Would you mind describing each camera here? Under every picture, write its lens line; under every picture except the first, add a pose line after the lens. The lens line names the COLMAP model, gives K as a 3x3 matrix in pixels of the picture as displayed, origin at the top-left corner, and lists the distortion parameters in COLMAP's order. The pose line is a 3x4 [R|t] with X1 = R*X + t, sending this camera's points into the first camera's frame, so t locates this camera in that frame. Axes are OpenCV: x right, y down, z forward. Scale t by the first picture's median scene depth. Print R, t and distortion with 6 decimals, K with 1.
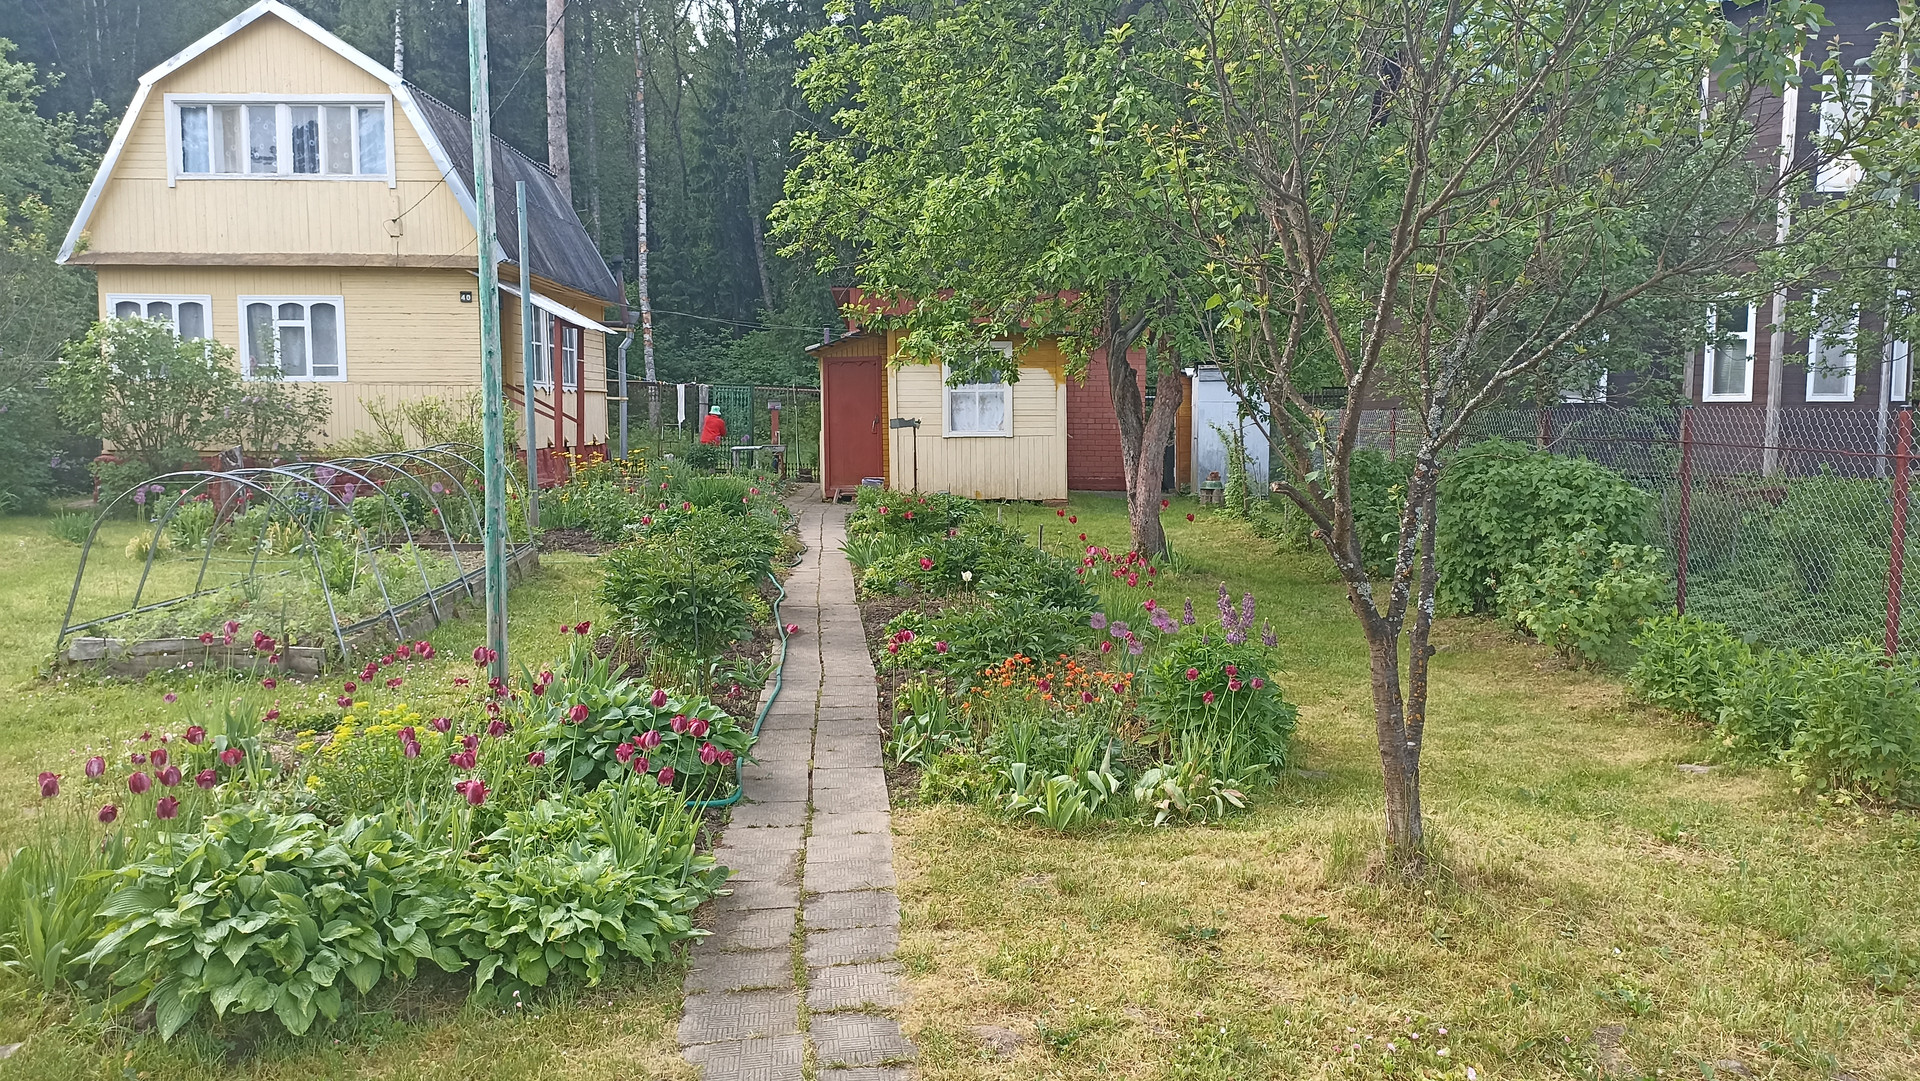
lens RADIAL K [[1397.7, 0, 964.2], [0, 1397.7, 530.8], [0, 0, 1]] dist [0.055455, -0.049170]
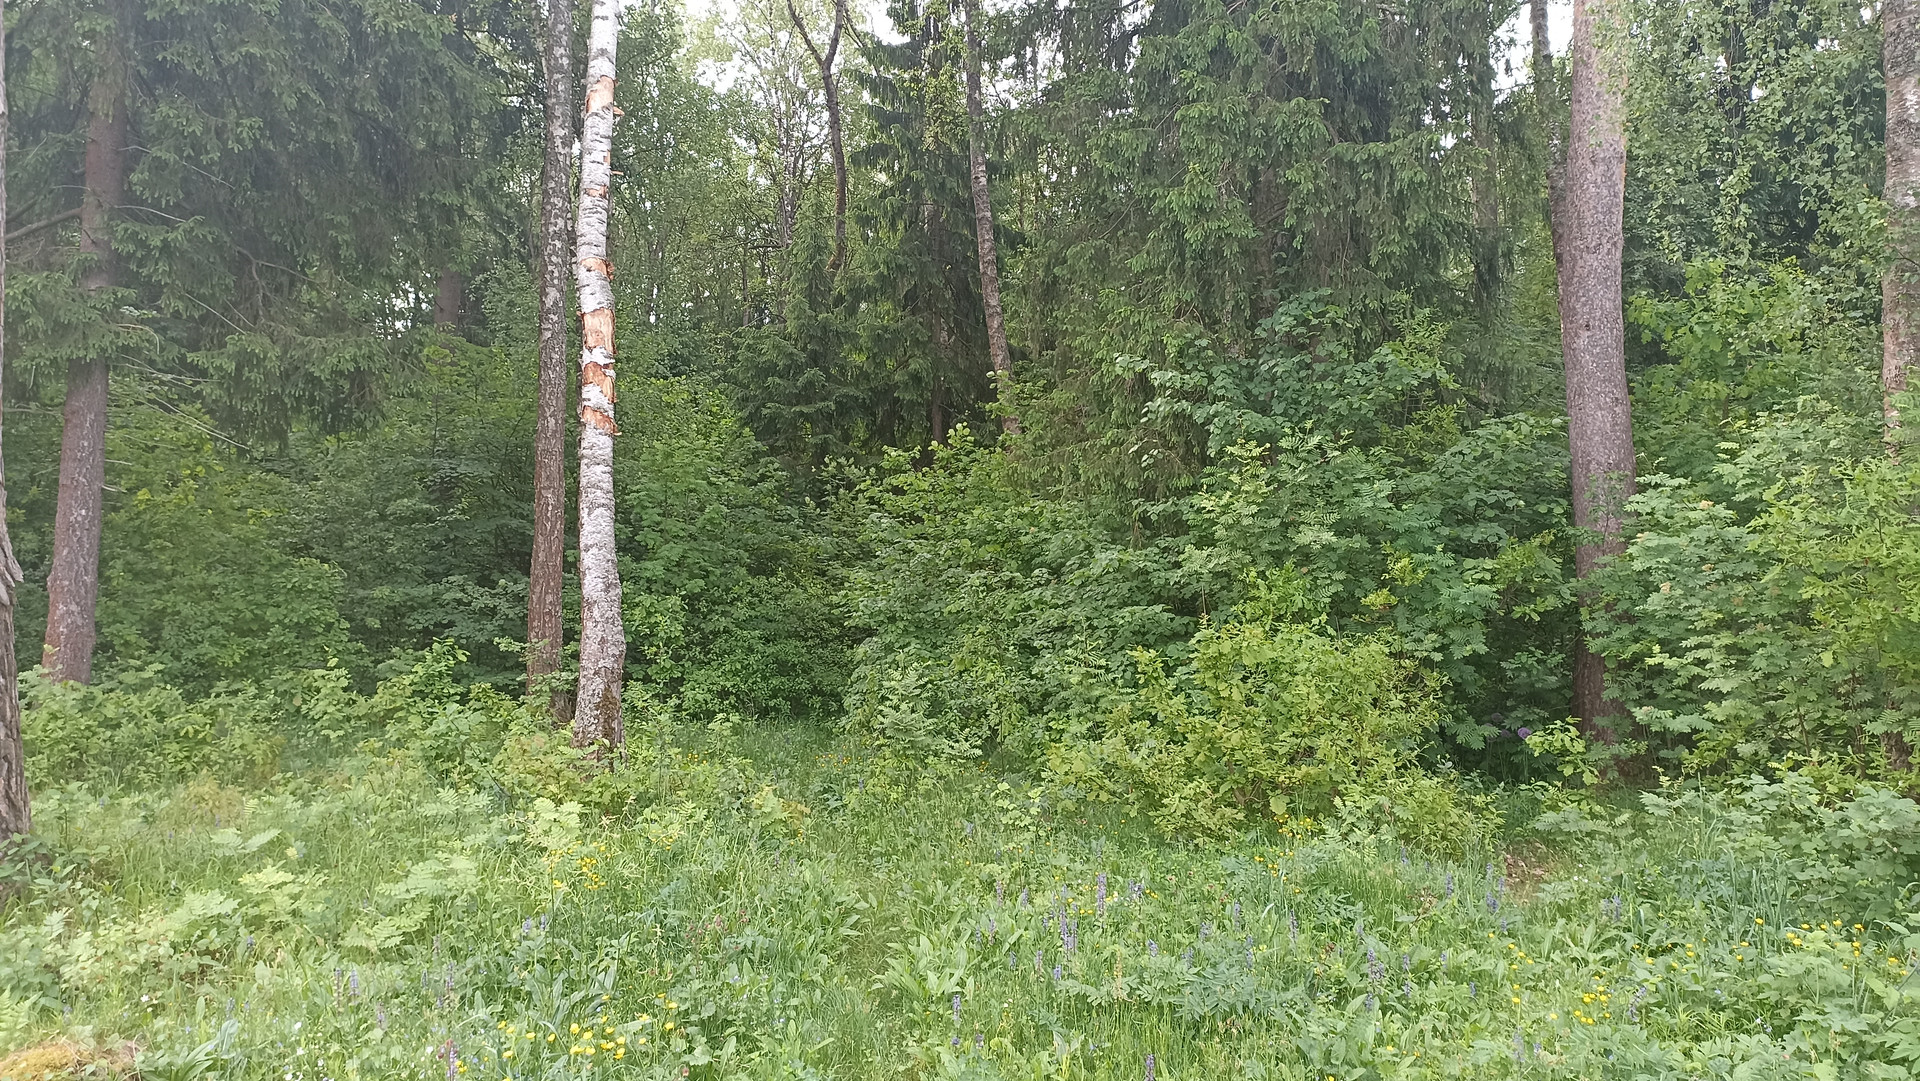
lens RADIAL K [[1397.7, 0, 958.0], [0, 1397.7, 538.3], [0, 0, 1]] dist [0.055455, -0.049170]
pose [[0.987365, -0.000981, -0.158461, -0.252709], [-0.026107, 0.985309, -0.168774, -0.149240], [0.156299, 0.170779, 0.972834, 1.702552]]
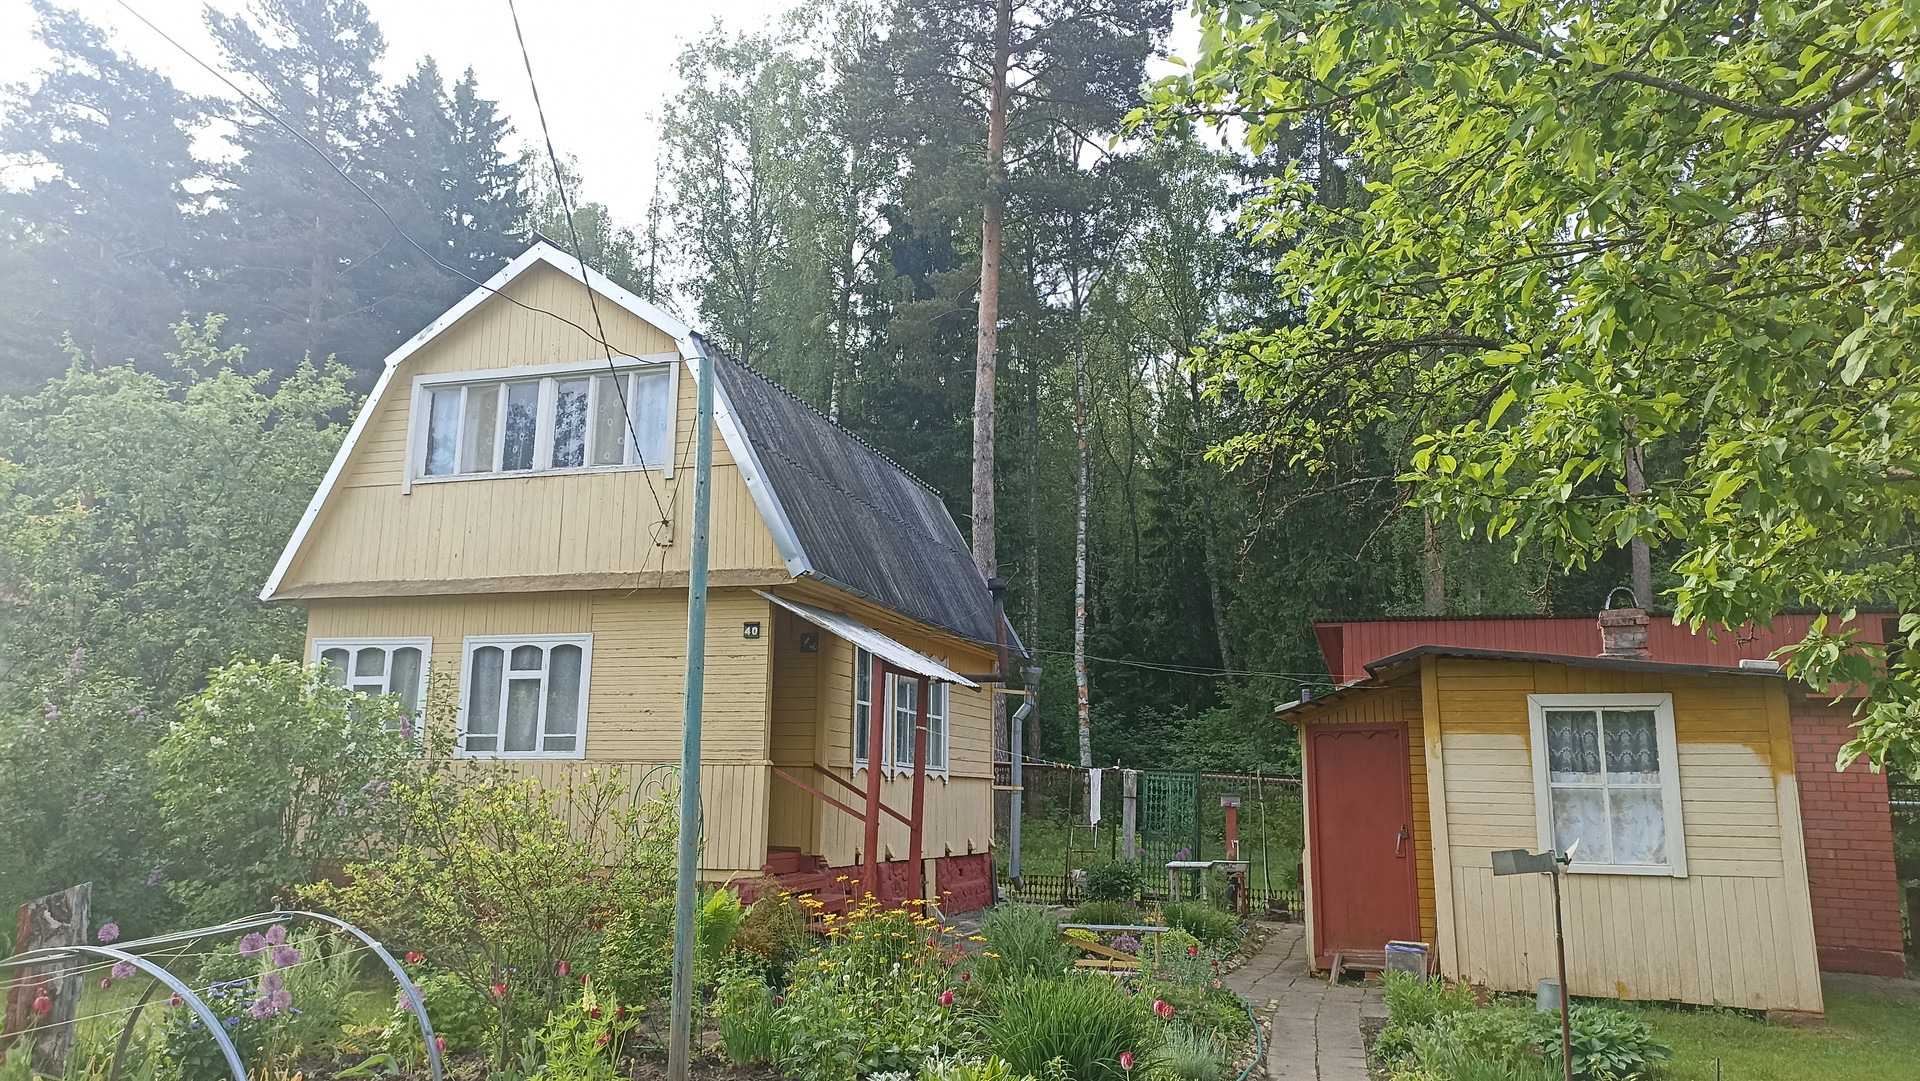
lens RADIAL K [[1397.7, 0, 964.0], [0, 1397.7, 527.8], [0, 0, 1]] dist [0.055455, -0.049170]
pose [[0.946932, -0.044240, -0.318376, -0.048611], [-0.044951, 0.962524, -0.267445, -0.041164], [0.318277, 0.267563, 0.909456, 0.421078]]
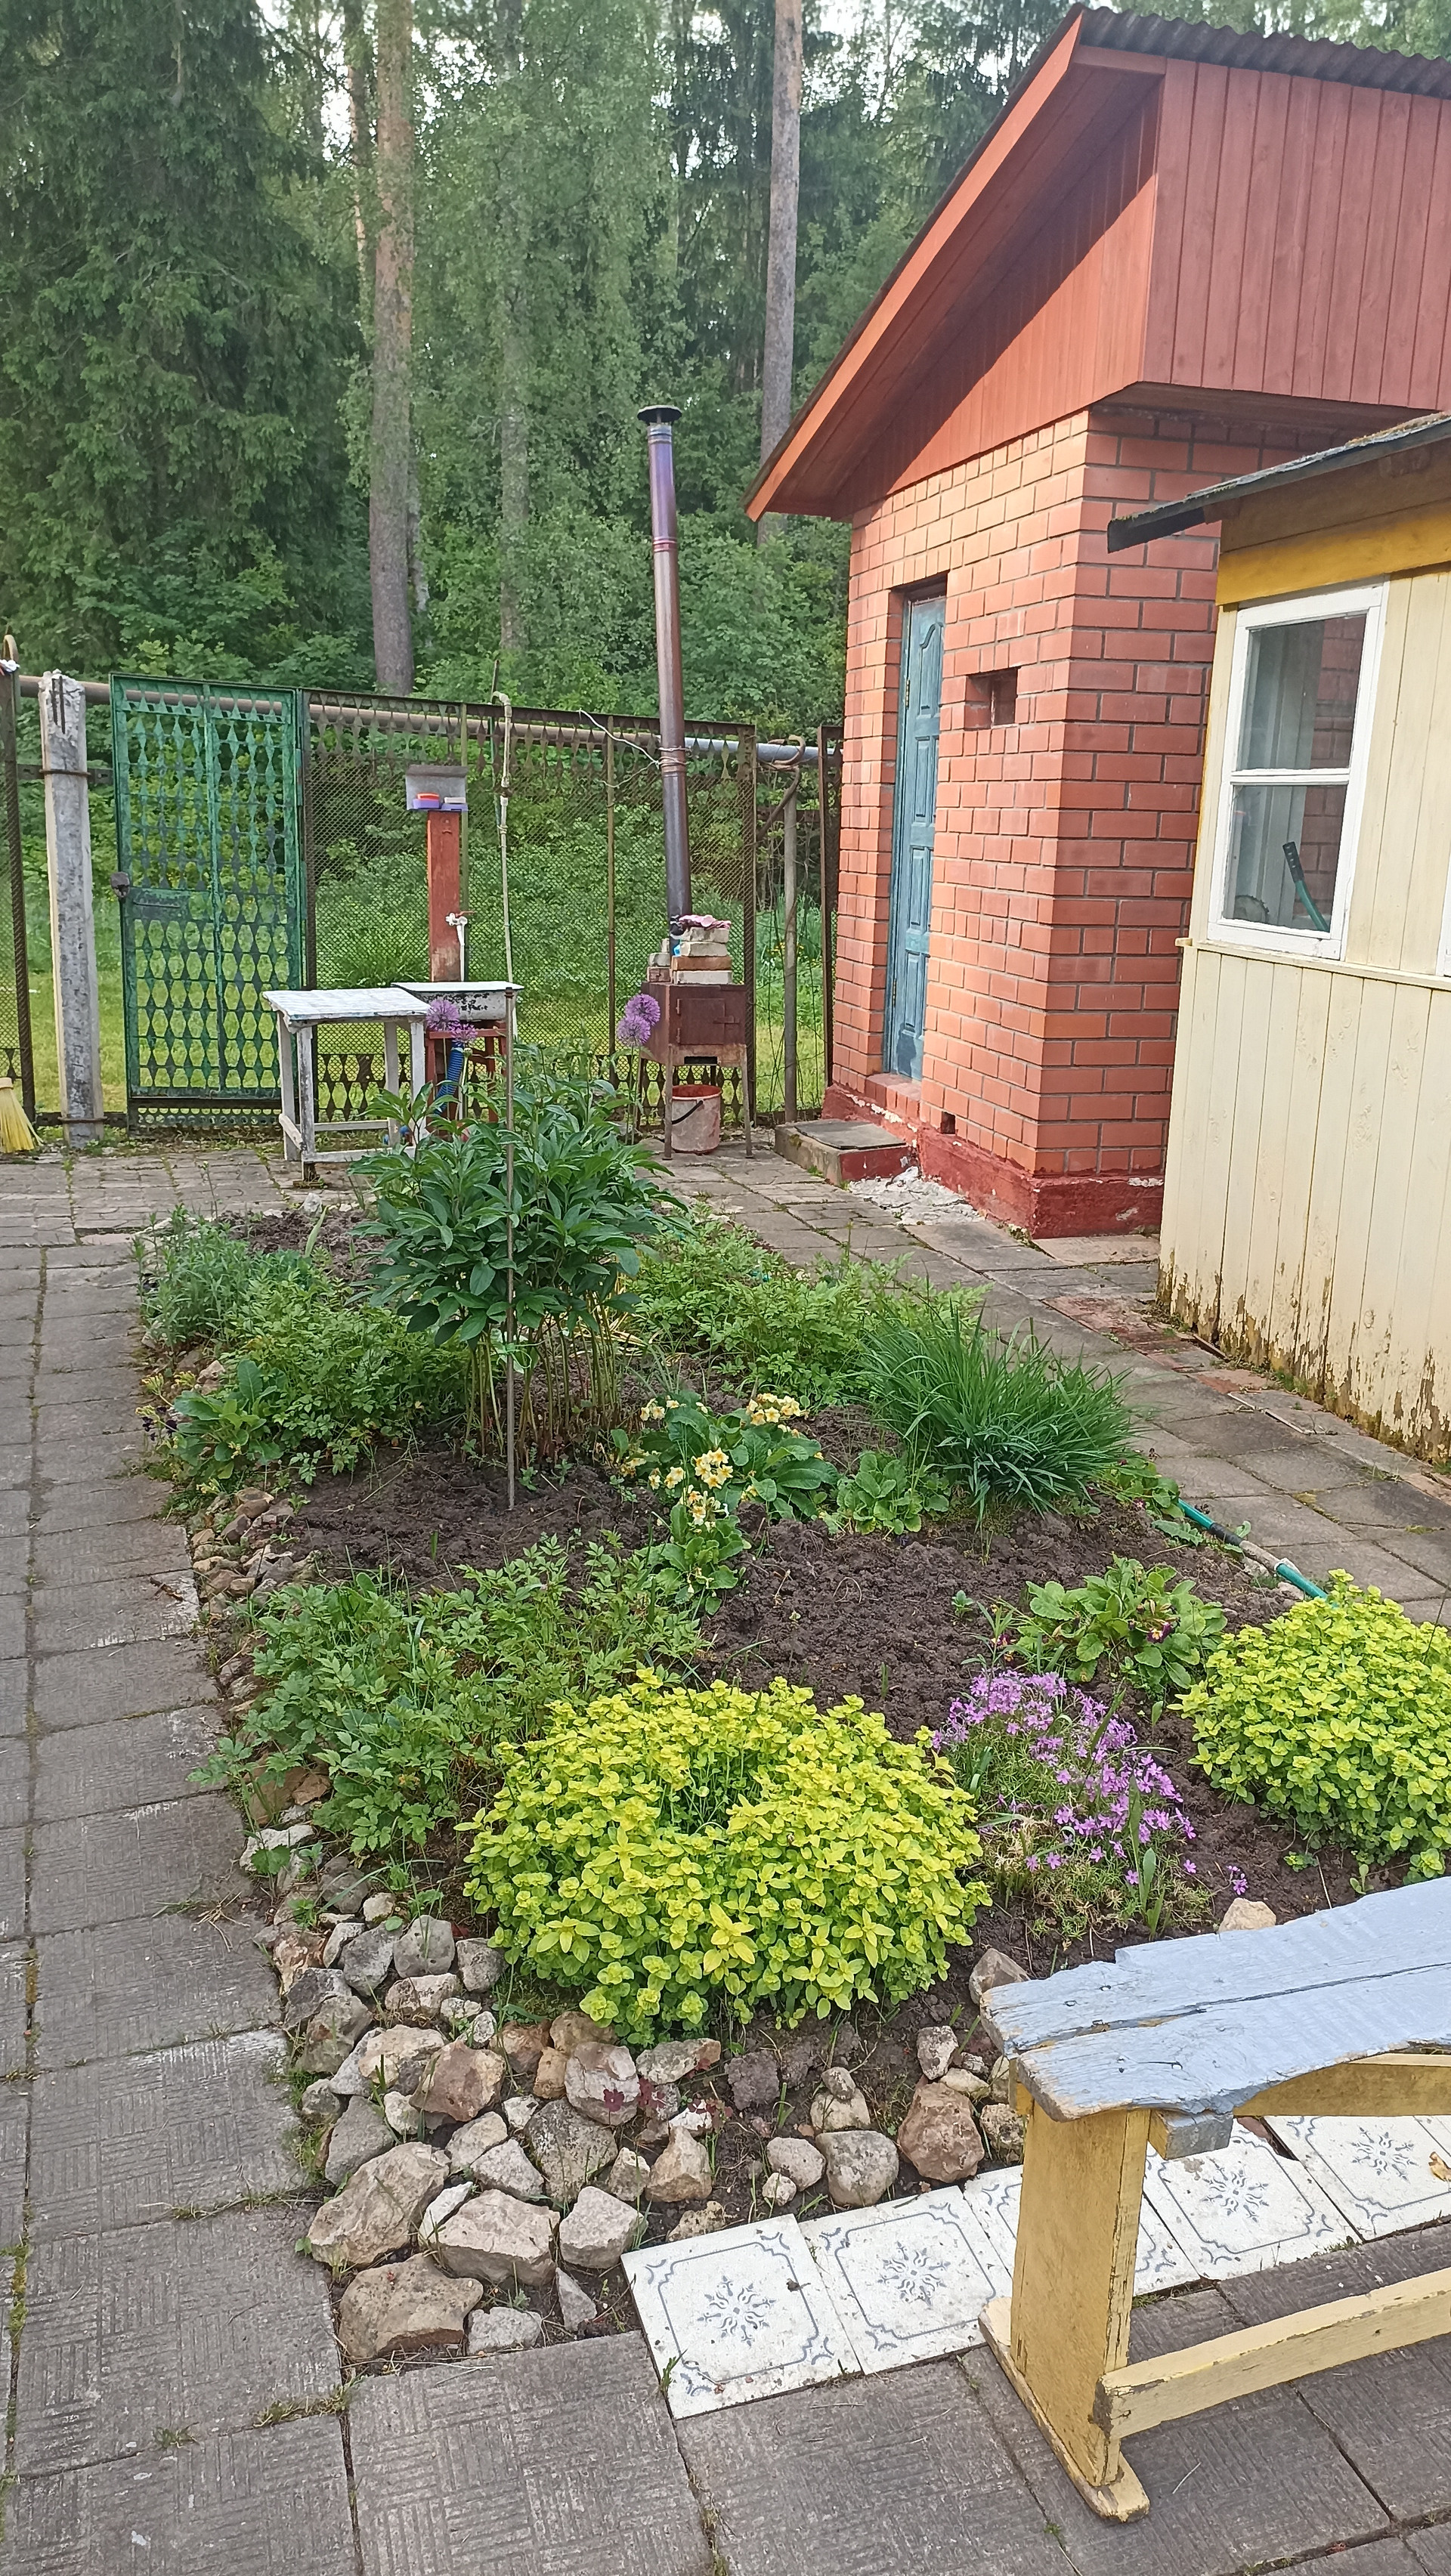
lens RADIAL K [[1875.4, 0, 720.2], [0, 1875.4, 1296.6], [0, 0, 1]] dist [0.055455, -0.049170]
pose [[0.952867, -0.052354, 0.298836, -0.260785], [0.001603, 0.985853, 0.167604, -0.088011], [-0.303383, -0.159226, 0.939471, 0.996486]]
